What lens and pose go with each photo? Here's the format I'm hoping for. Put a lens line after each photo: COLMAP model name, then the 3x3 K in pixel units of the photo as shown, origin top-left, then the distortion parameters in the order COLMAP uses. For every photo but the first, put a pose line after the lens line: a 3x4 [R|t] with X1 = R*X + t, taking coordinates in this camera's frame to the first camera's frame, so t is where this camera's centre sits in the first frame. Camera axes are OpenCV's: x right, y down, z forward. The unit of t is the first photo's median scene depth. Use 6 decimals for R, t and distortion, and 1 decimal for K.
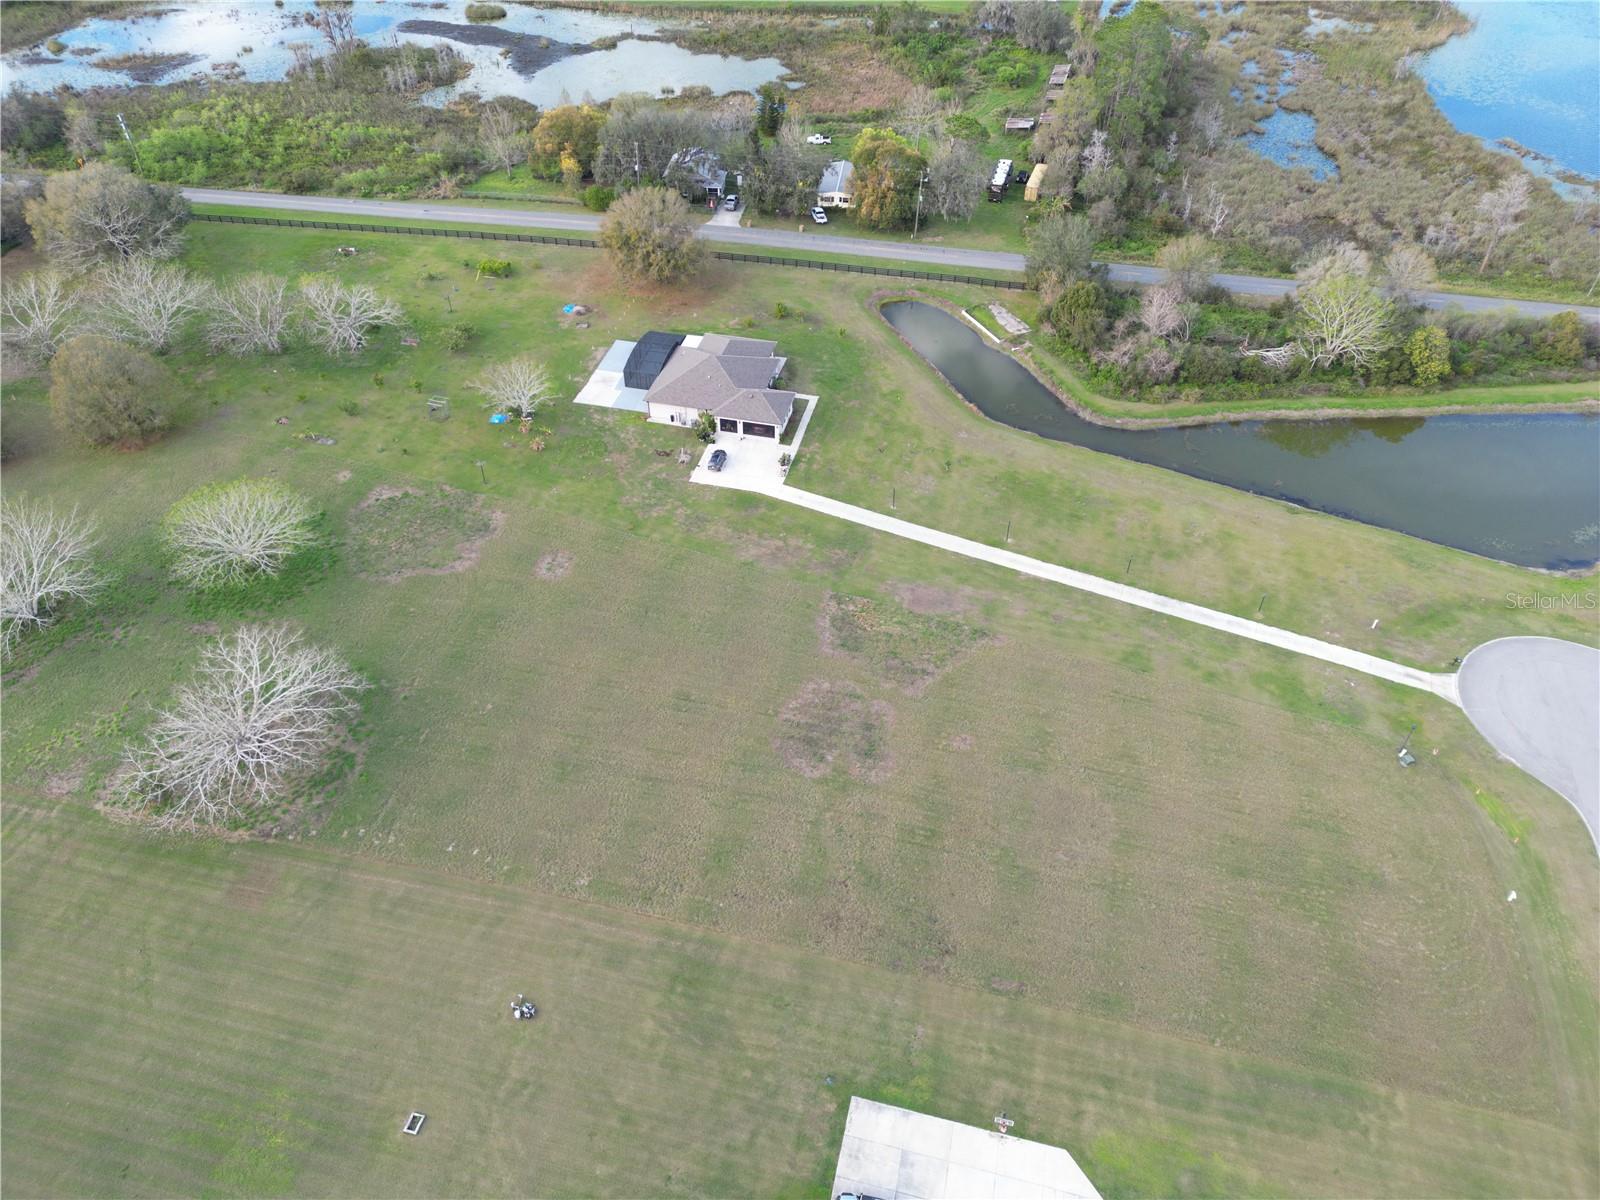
lens RADIAL K [[1112.1, 0, 796.0], [0, 1112.1, 599.8], [0, 0, 1]] dist [0.066256, -0.052666]
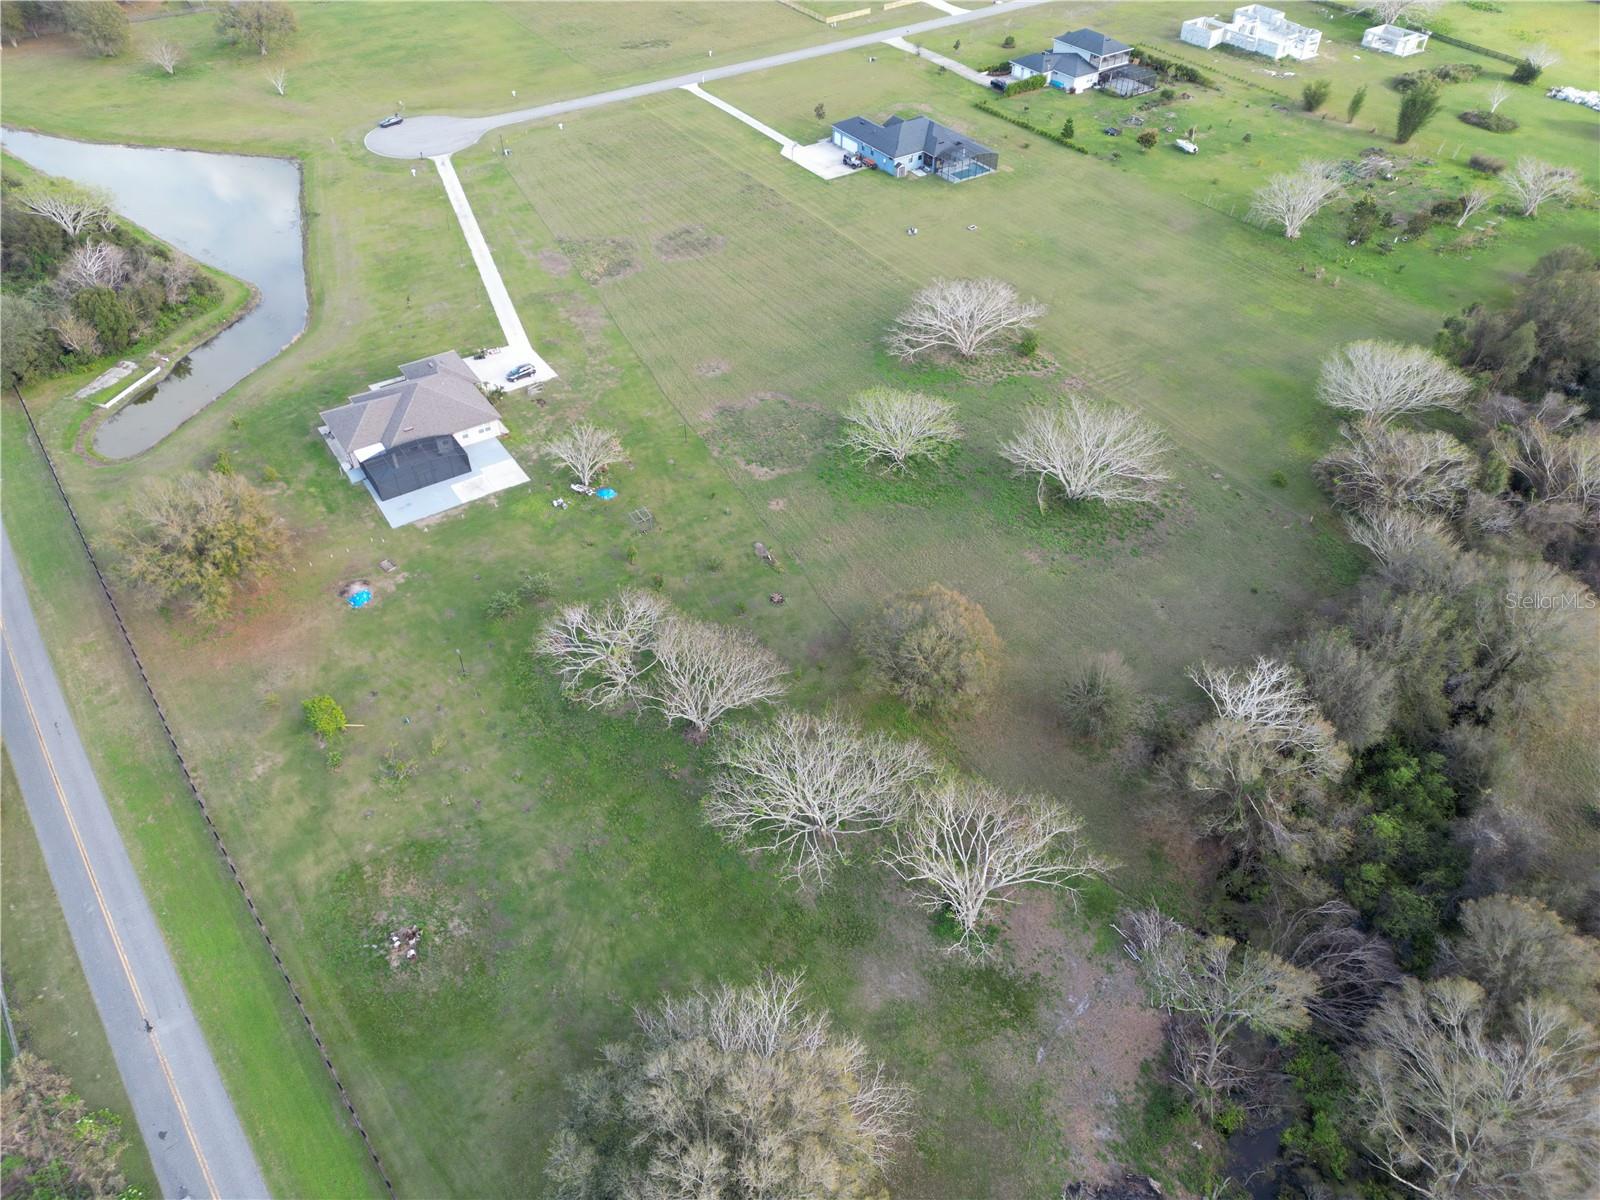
lens RADIAL K [[1112.1, 0, 801.9], [0, 1112.1, 603.3], [0, 0, 1]] dist [0.066256, -0.052666]
pose [[-0.738037, -0.454173, 0.499027, -0.991581], [0.457564, 0.206683, 0.864822, -0.967861], [-0.495919, 0.866608, 0.055273, 1.069571]]
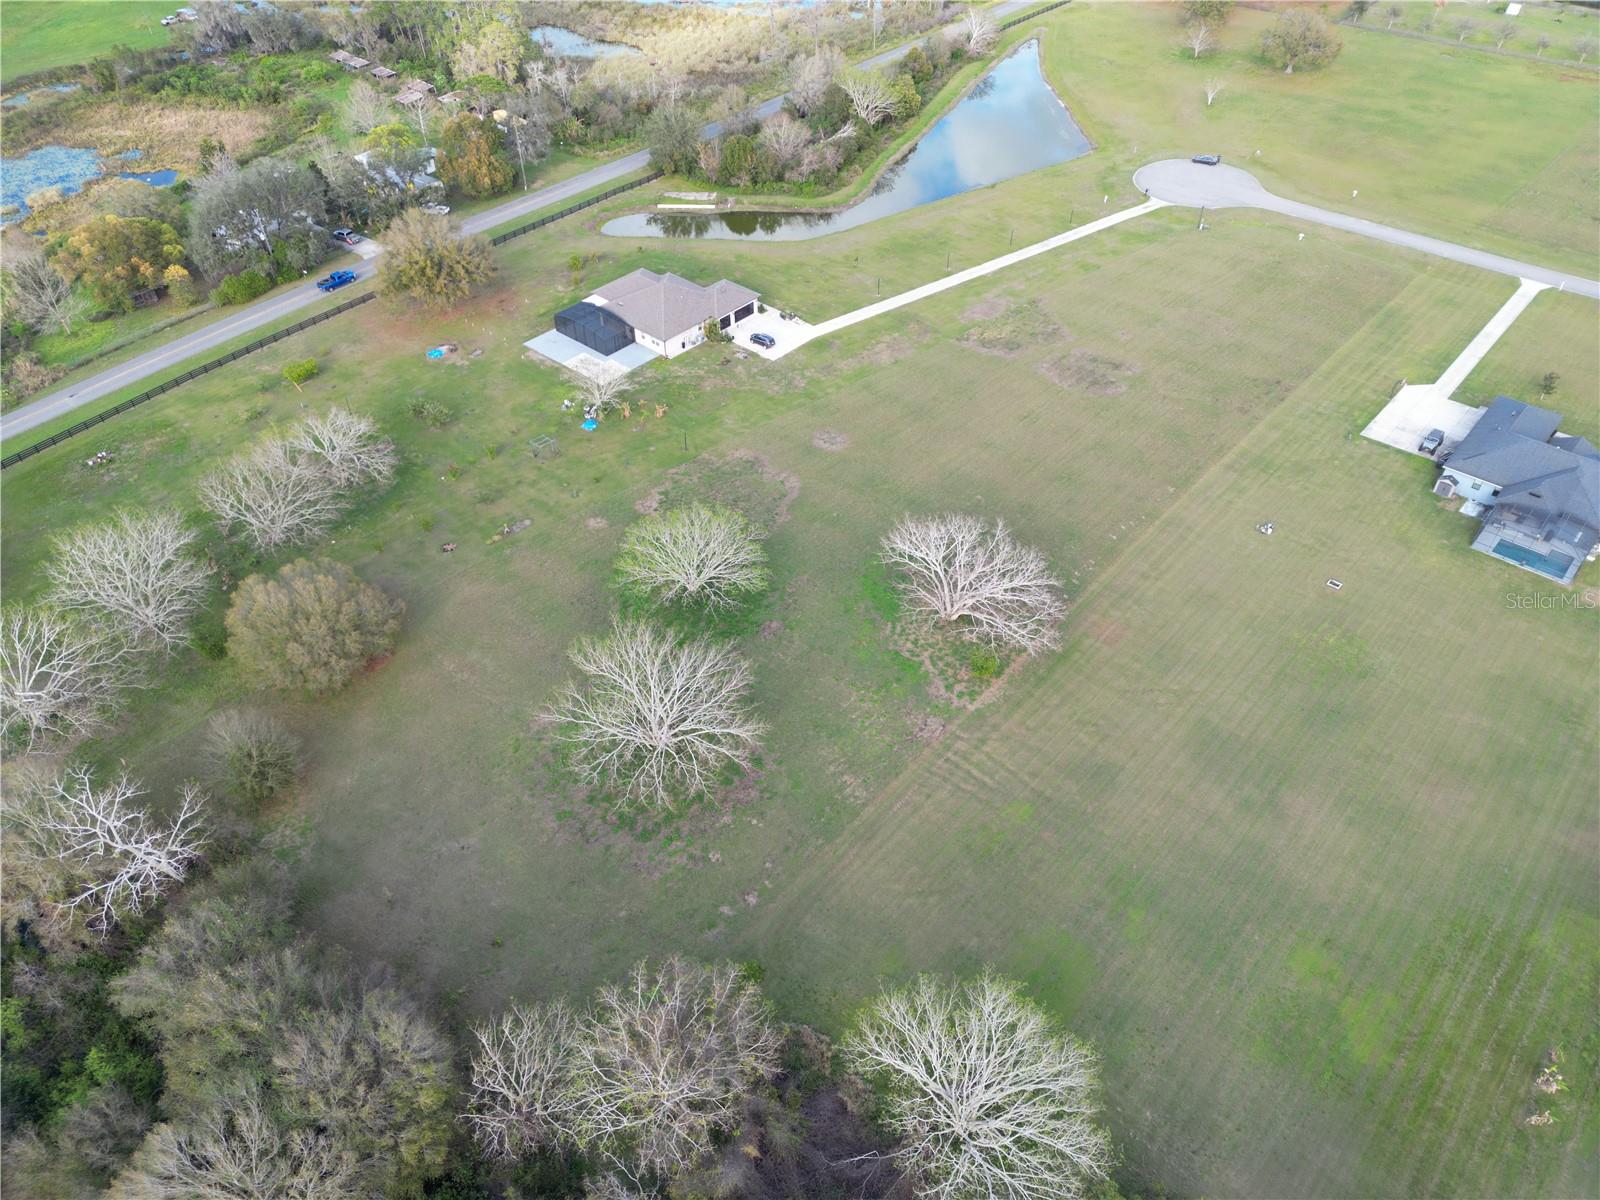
lens RADIAL K [[1112.1, 0, 793.6], [0, 1112.1, 605.9], [0, 0, 1]] dist [0.066256, -0.052666]
pose [[0.465785, -0.597532, 0.652687, -1.041250], [0.601393, 0.754823, 0.261857, -0.215436], [-0.649130, 0.270552, 0.710937, 0.251024]]
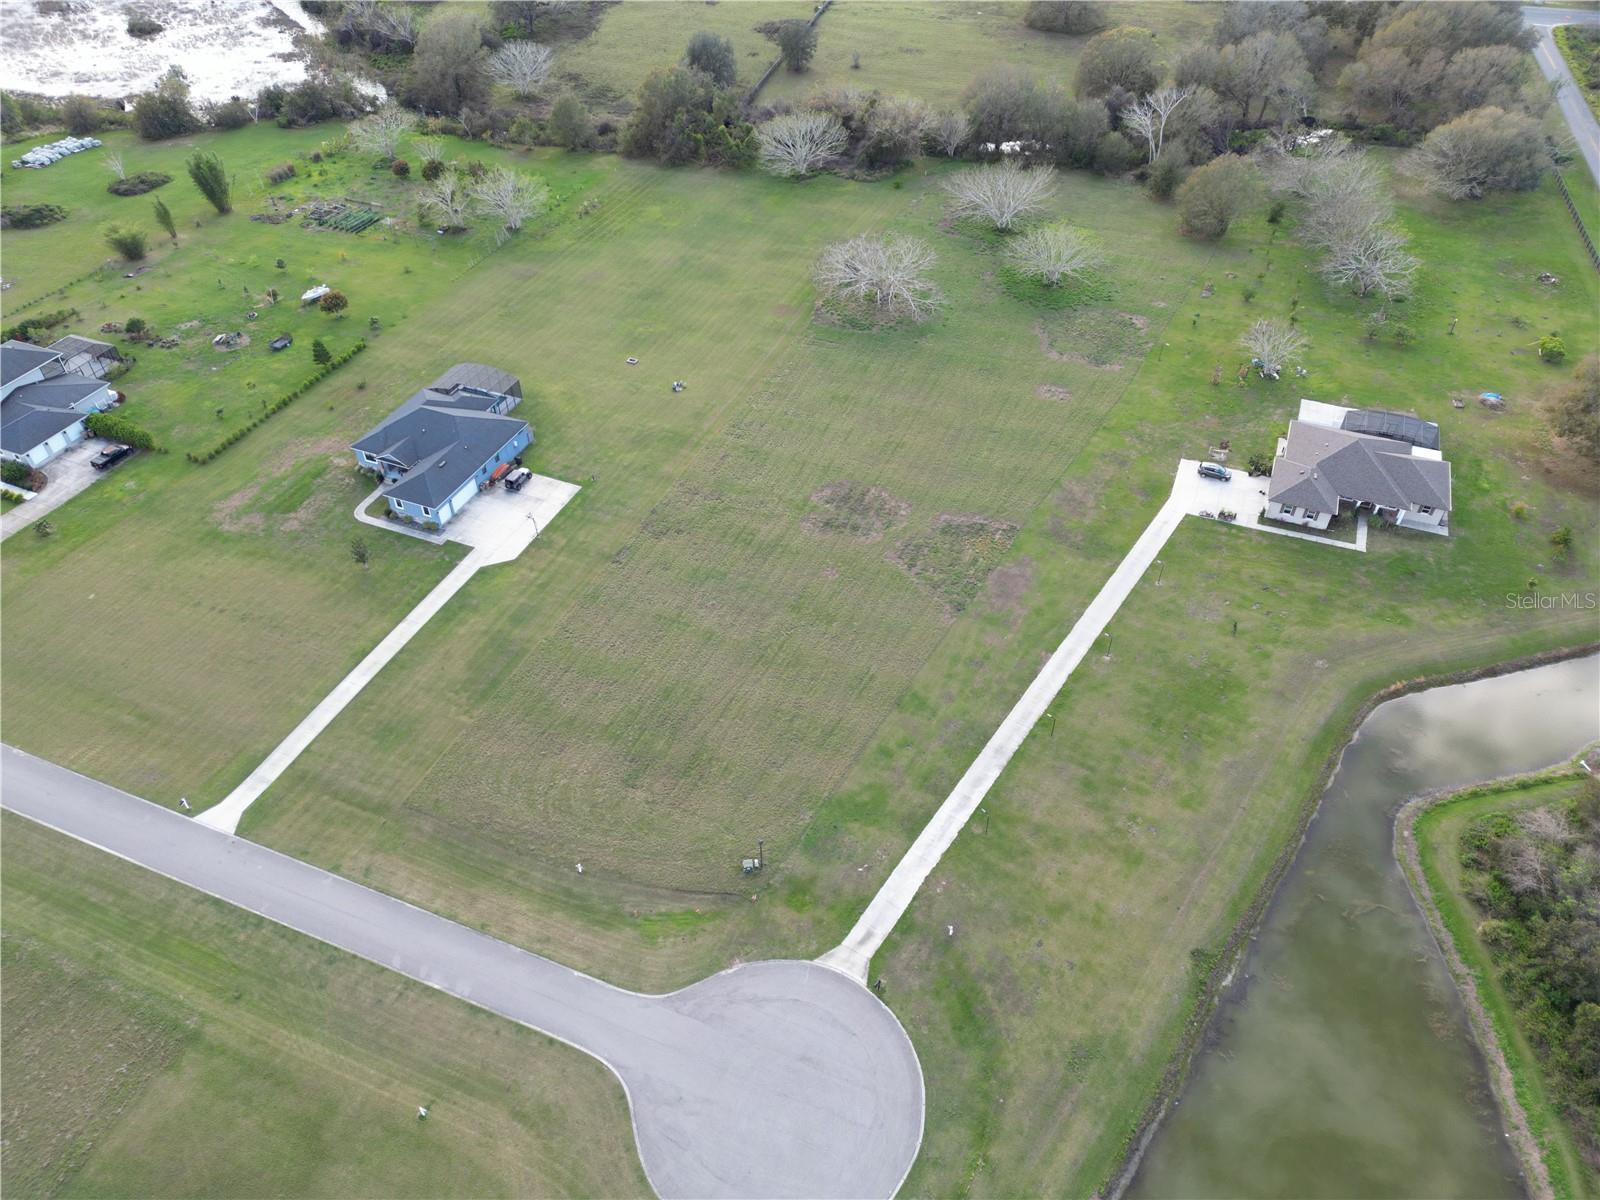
lens RADIAL K [[1112.1, 0, 797.9], [0, 1112.1, 604.9], [0, 0, 1]] dist [0.066256, -0.052666]
pose [[-0.150222, 0.668593, -0.728297, 0.864993], [-0.667044, 0.475178, 0.573811, -0.429517], [0.729716, 0.572005, 0.374599, 0.441347]]
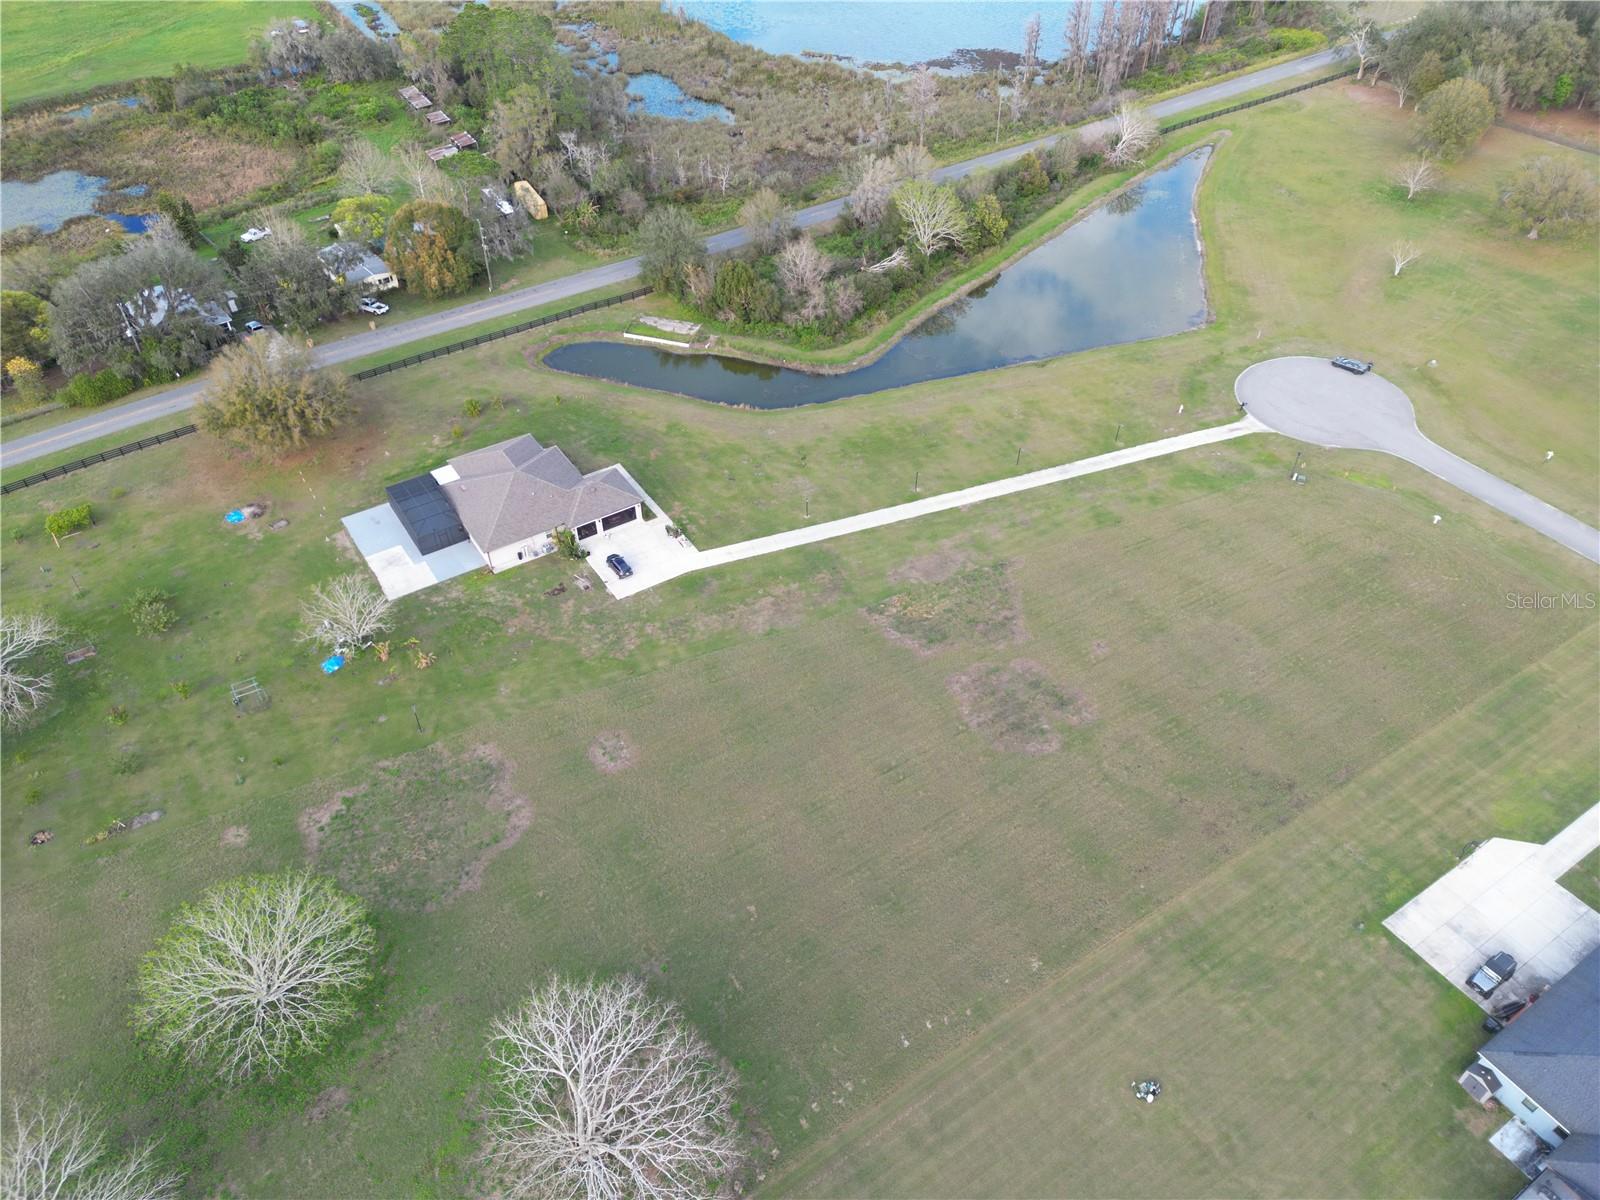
lens RADIAL K [[1112.1, 0, 793.4], [0, 1112.1, 602.7], [0, 0, 1]] dist [0.066256, -0.052666]
pose [[0.685480, -0.495880, 0.533123, -0.495040], [0.494717, 0.854449, 0.158660, -0.184847], [-0.534203, 0.154987, 0.831027, 0.208770]]
